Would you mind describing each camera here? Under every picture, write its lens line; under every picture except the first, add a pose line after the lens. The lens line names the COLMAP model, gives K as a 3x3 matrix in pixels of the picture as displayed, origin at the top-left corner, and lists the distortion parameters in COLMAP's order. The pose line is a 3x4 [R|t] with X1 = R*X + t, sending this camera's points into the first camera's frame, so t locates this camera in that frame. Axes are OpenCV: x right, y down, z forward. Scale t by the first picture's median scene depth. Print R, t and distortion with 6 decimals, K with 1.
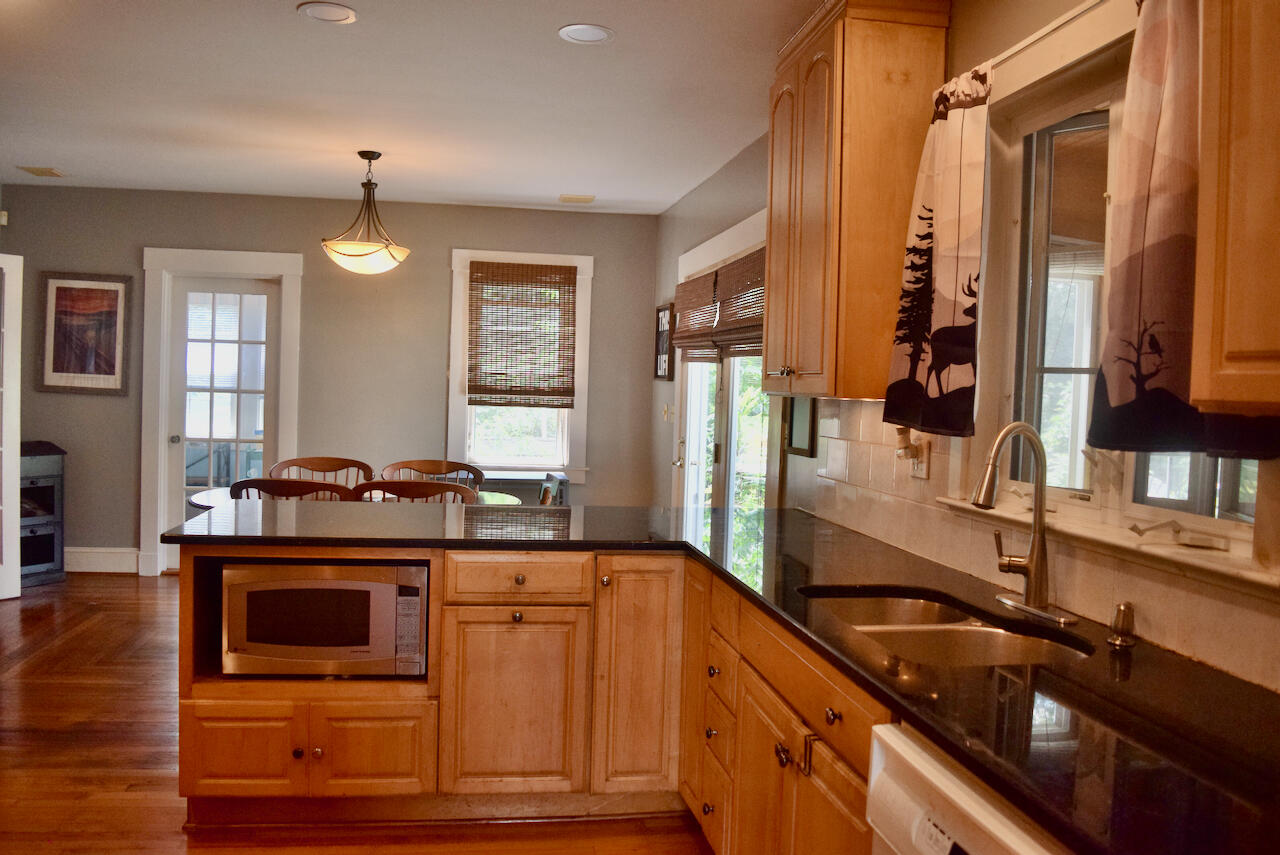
lens RADIAL K [[1004.0, 0, 640.0], [0, 1004.0, 427.5], [0, 0, 1]] dist [-0.081746, 0.001863]
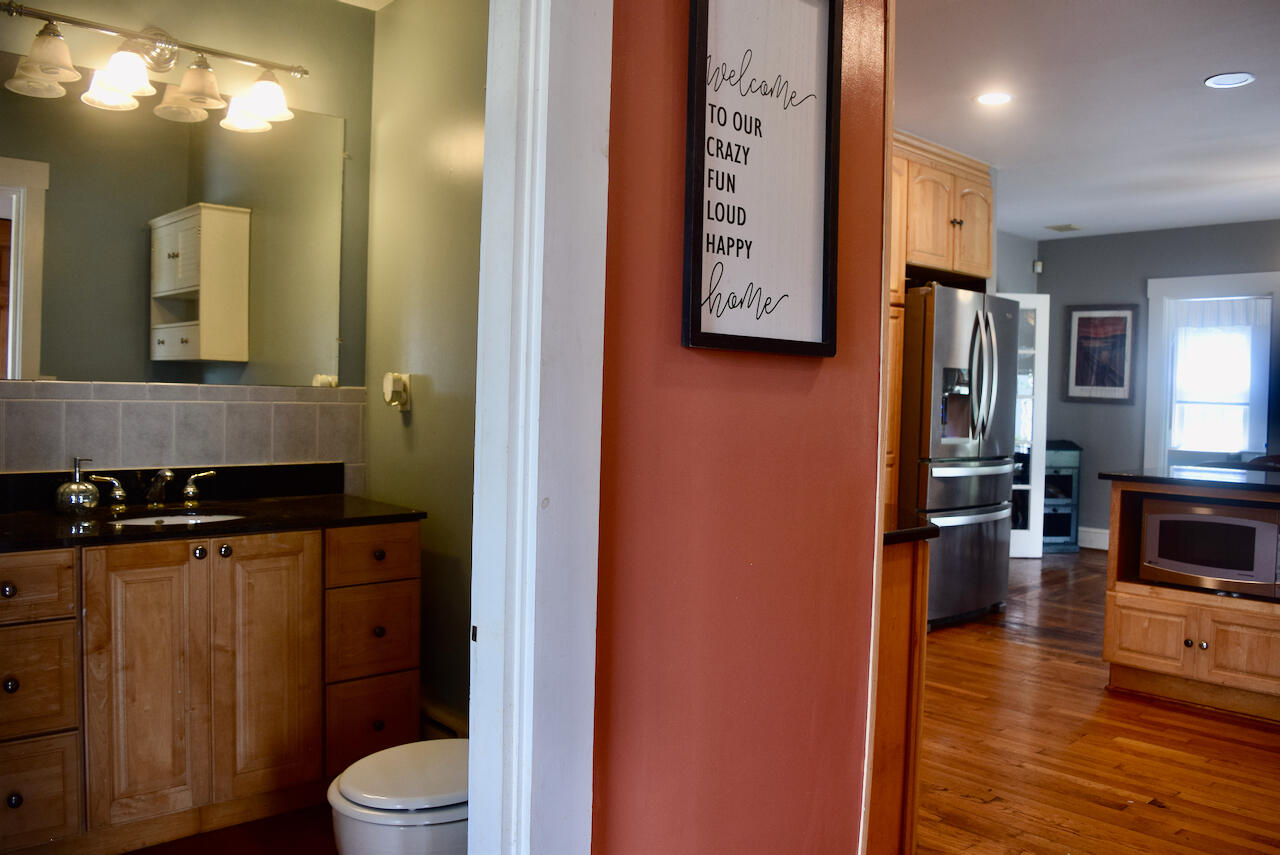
lens RADIAL K [[1004.0, 0, 640.0], [0, 1004.0, 427.5], [0, 0, 1]] dist [-0.081746, 0.001863]
pose [[0.543144, 0.003635, -0.839632, 0.174461], [-0.036648, 0.999140, -0.019381, 0.046057], [0.838839, 0.041298, 0.542811, -0.170079]]
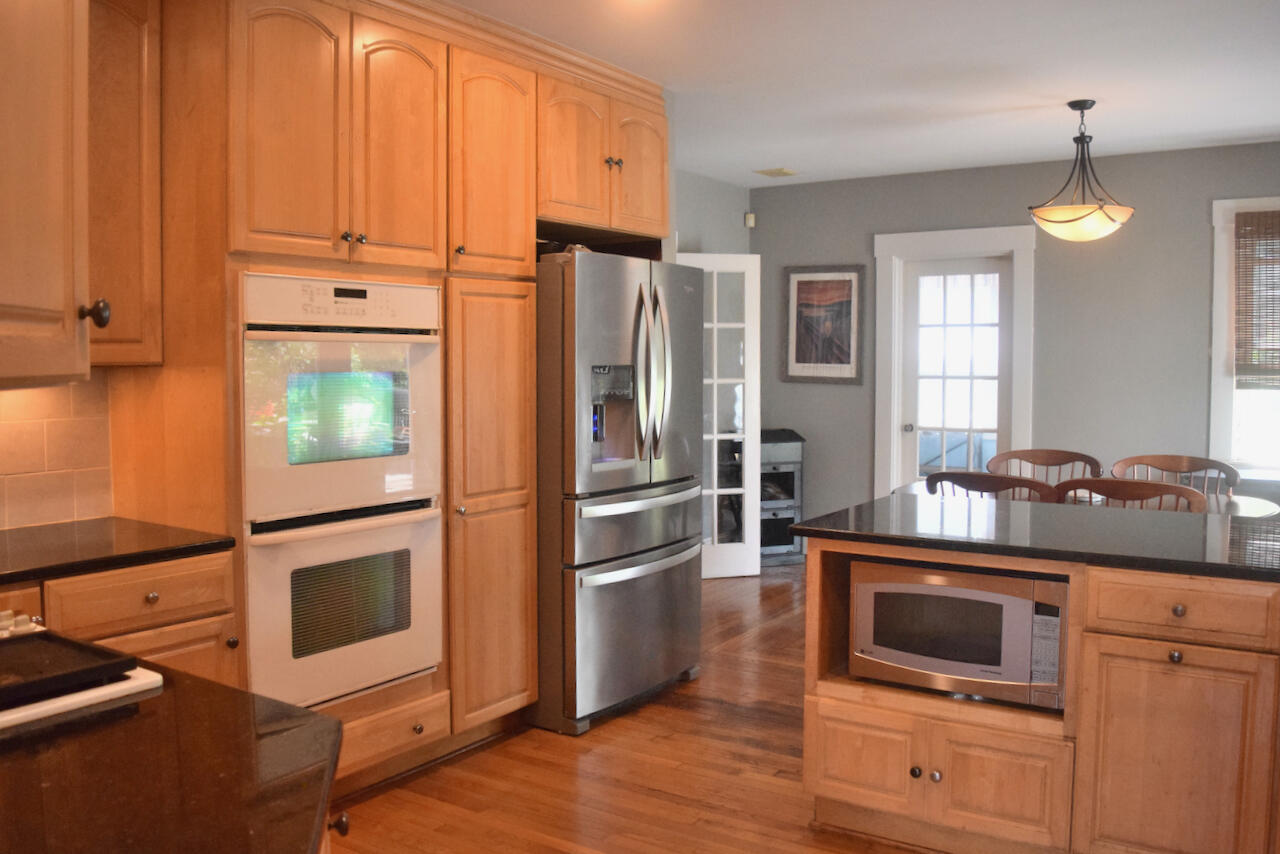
lens RADIAL K [[1073.7, 0, 640.0], [0, 1073.7, 427.0], [0, 0, 1]] dist [-0.089442, 0.000630]
pose [[0.728723, 0.007429, -0.684768, 0.069091], [0.000889, 0.999930, 0.011794, -0.002022], [0.684808, -0.009203, 0.728665, 0.052581]]
